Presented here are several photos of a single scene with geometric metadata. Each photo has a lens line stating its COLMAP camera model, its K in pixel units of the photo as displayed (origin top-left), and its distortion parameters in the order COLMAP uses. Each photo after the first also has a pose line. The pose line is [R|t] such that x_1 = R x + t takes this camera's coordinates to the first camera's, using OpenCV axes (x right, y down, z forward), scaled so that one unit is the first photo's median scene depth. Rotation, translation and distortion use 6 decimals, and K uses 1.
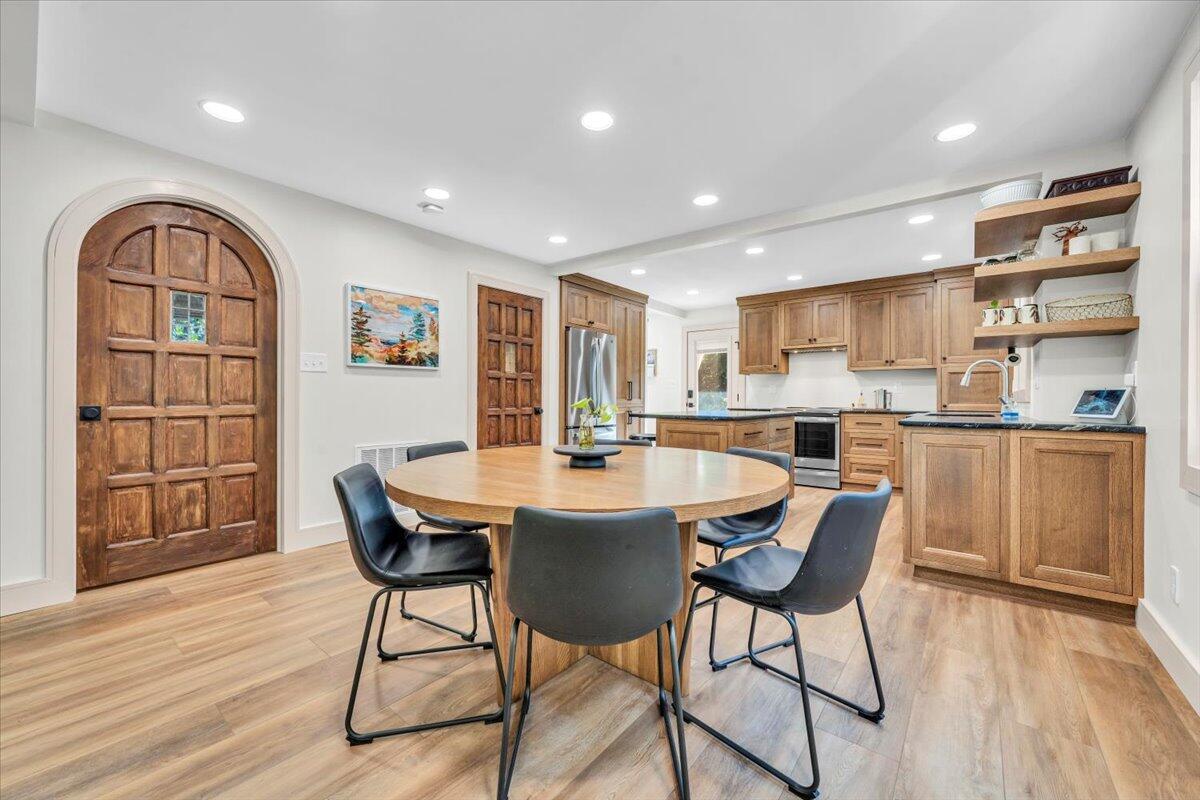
lens RADIAL K [[475.8, 0, 594.2], [0, 475.8, 399.7], [0, 0, 1]] dist [0.000496, 0.000052]
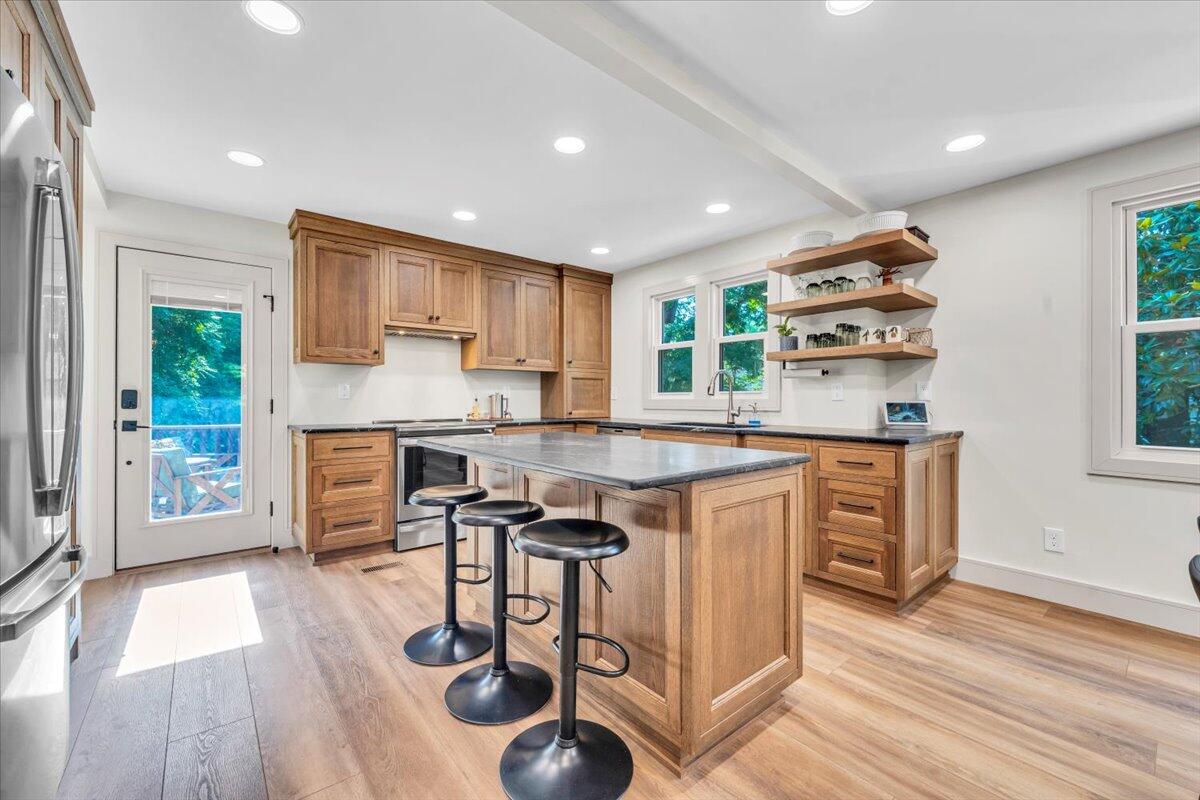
lens RADIAL K [[485.9, 0, 600.5], [0, 485.9, 398.0], [0, 0, 1]] dist [-0.001511, -0.000188]
pose [[0.201061, -0.002156, 0.979576, -0.309686], [0.002119, 0.999996, 0.001766, -0.030991], [-0.979577, 0.001720, 0.201064, 1.265021]]
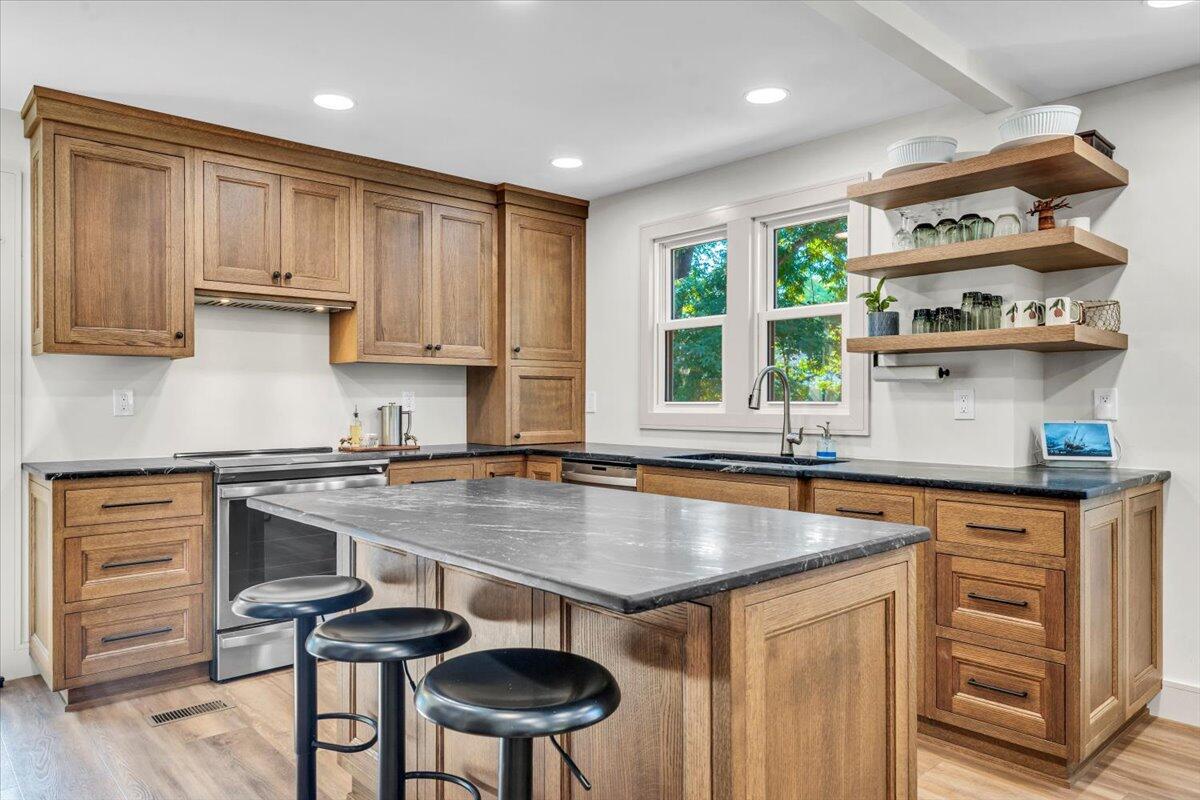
lens RADIAL K [[801.6, 0, 600.0], [0, 801.6, 400.0], [0, 0, 1]] dist [0.001787, 0.002143]
pose [[0.161171, -0.004128, 0.986918, -0.277607], [0.003329, 0.999988, 0.003639, -0.054383], [-0.986921, 0.002699, 0.161182, 1.272679]]
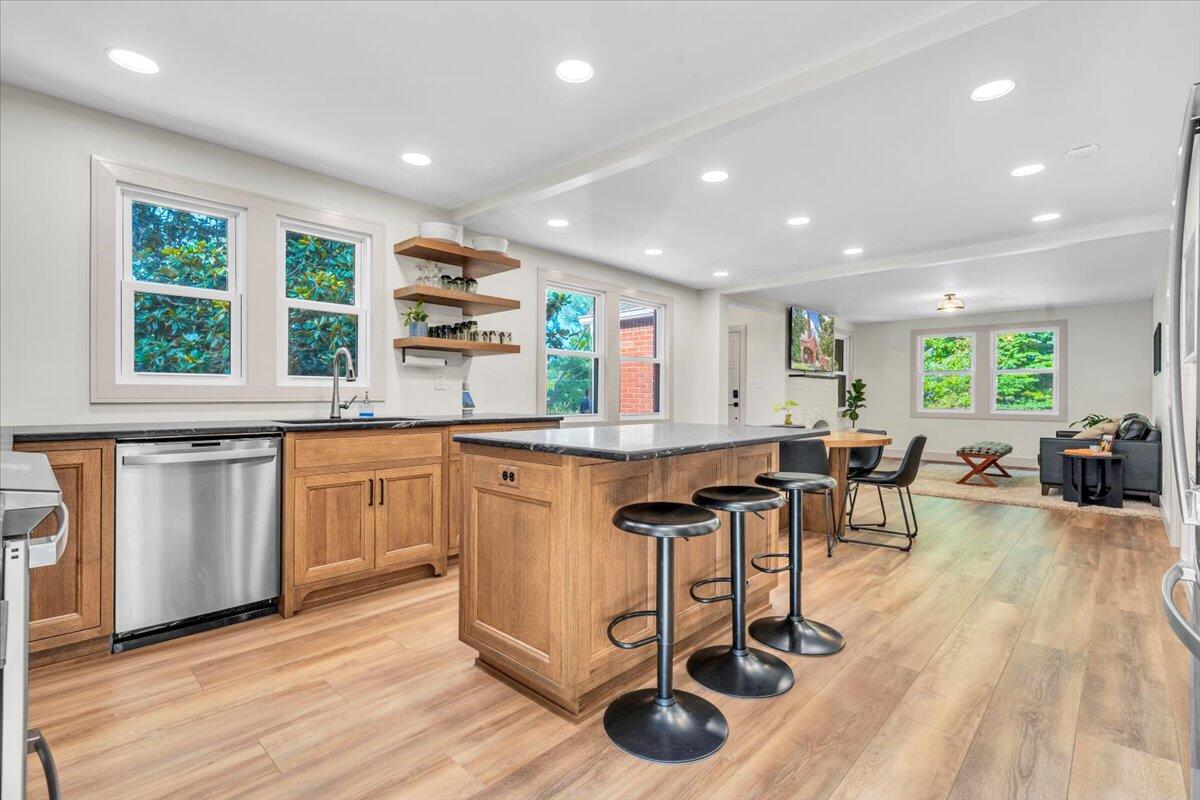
lens RADIAL K [[544.2, 0, 591.5], [0, 544.2, 397.7], [0, 0, 1]] dist [0.000816, 0.000102]
pose [[-0.995850, -0.011255, 0.090312, 0.405403], [-0.010534, 0.999909, 0.008453, -0.017017], [-0.090399, 0.007467, -0.995878, 2.245156]]
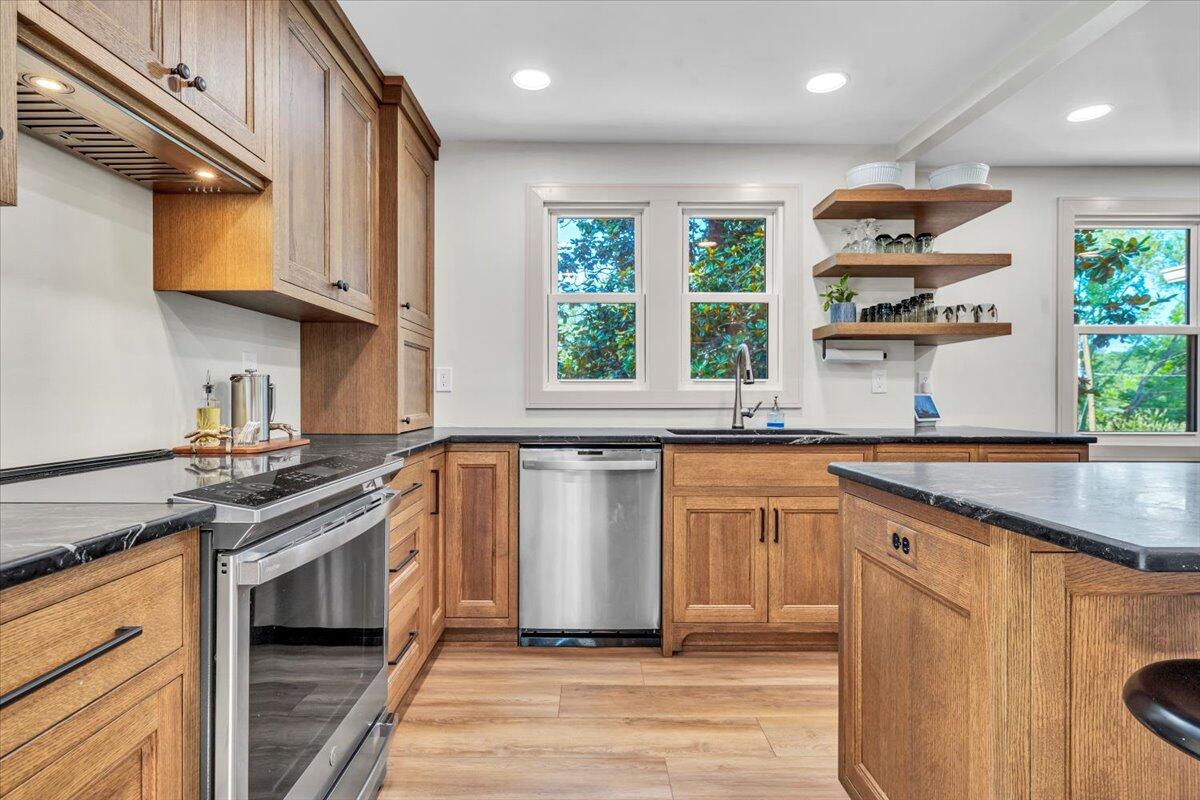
lens RADIAL K [[609.4, 0, 597.5], [0, 609.4, 398.4], [0, 0, 1]] dist [0.001695, 0.000331]
pose [[-0.632474, -0.008085, 0.774540, 0.368611], [-0.002627, 0.999962, 0.008292, -0.019815], [-0.774577, 0.003210, -0.632471, 2.033474]]
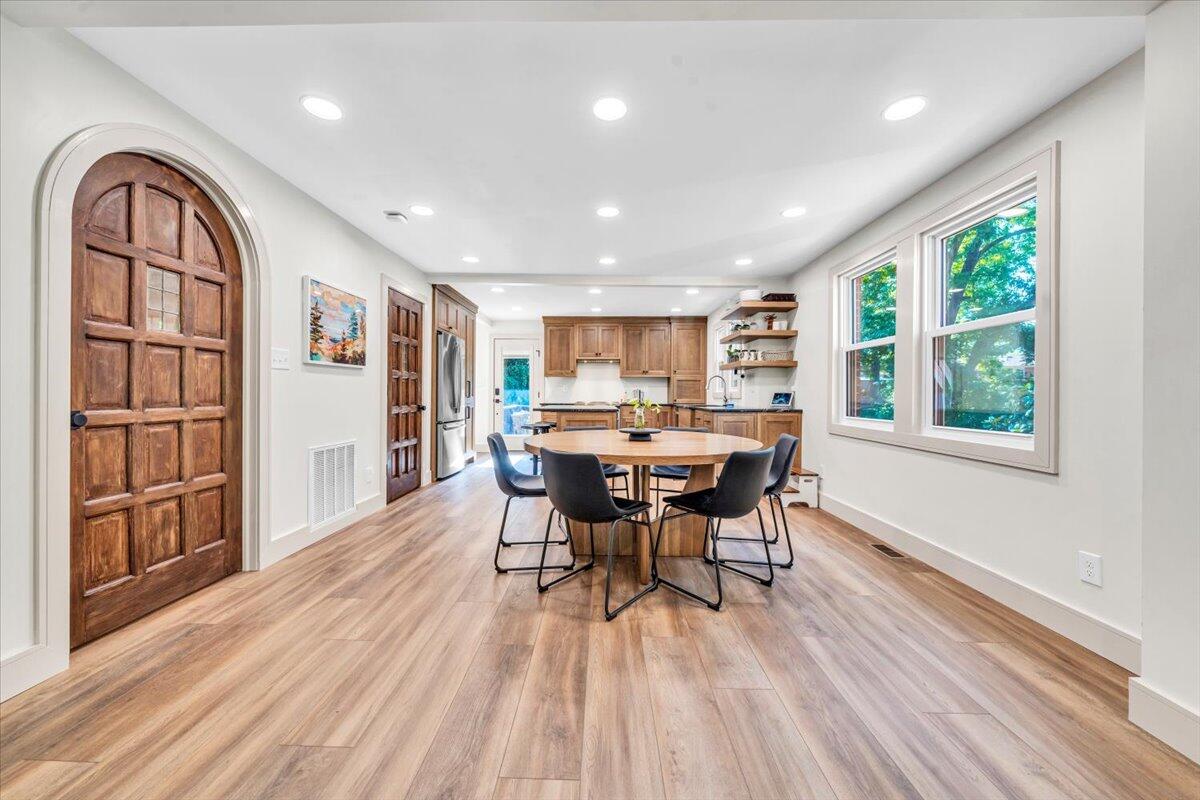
lens RADIAL K [[445.7, 0, 601.4], [0, 445.7, 395.5], [0, 0, 1]] dist [-0.000376, 0.000038]
pose [[0.782155, -0.000741, 0.623083, -0.698033], [0.000011, 0.999999, 0.001177, -0.009683], [-0.623084, -0.000914, 0.782155, -0.064435]]
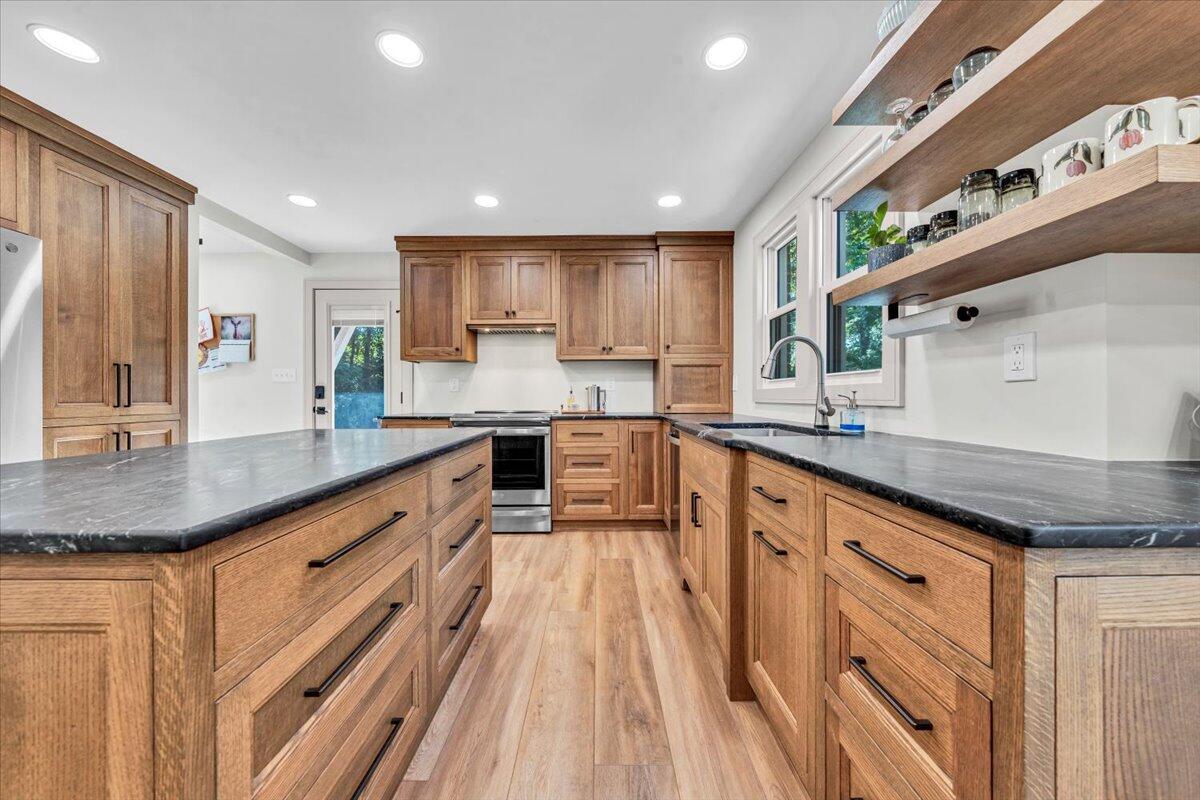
lens RADIAL K [[417.5, 0, 595.6], [0, 417.5, 395.9], [0, 0, 1]] dist [-0.000700, -0.000176]
pose [[0.782696, -0.005710, 0.622378, 0.357036], [0.007350, 0.999973, -0.000068, -0.011232], [-0.622360, 0.004628, 0.782717, 0.900208]]
